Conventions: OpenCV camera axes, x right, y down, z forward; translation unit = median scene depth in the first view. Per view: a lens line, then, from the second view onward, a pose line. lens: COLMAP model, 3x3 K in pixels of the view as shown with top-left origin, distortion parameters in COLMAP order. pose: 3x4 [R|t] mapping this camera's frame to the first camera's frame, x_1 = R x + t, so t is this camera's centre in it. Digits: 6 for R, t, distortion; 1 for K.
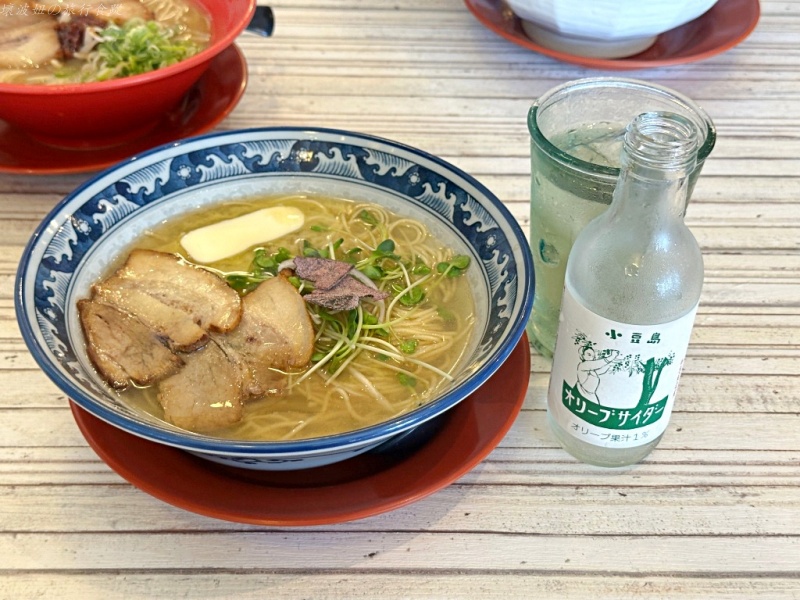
lens RADIAL K [[1103.7, 0, 401.9], [0, 1103.7, 301.0], [0, 0, 1]] dist [0.143444, 0.000000]
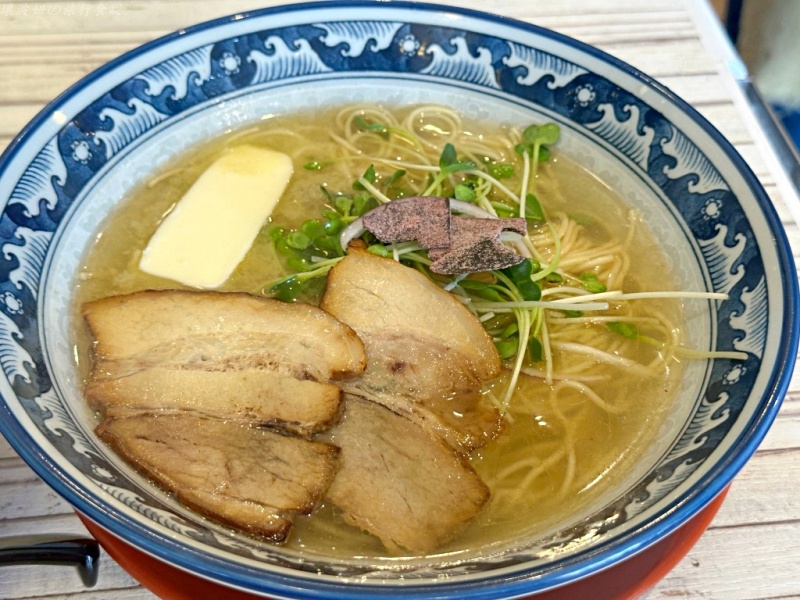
lens RADIAL K [[1198.5, 0, 397.6], [0, 1198.5, 299.2], [0, 0, 1]] dist [0.055112, 0.000000]
pose [[0.996963, 0.044085, -0.064205, -0.047231], [-0.035989, 0.991852, 0.122207, -0.076561], [0.069069, -0.119525, 0.990426, 0.305344]]
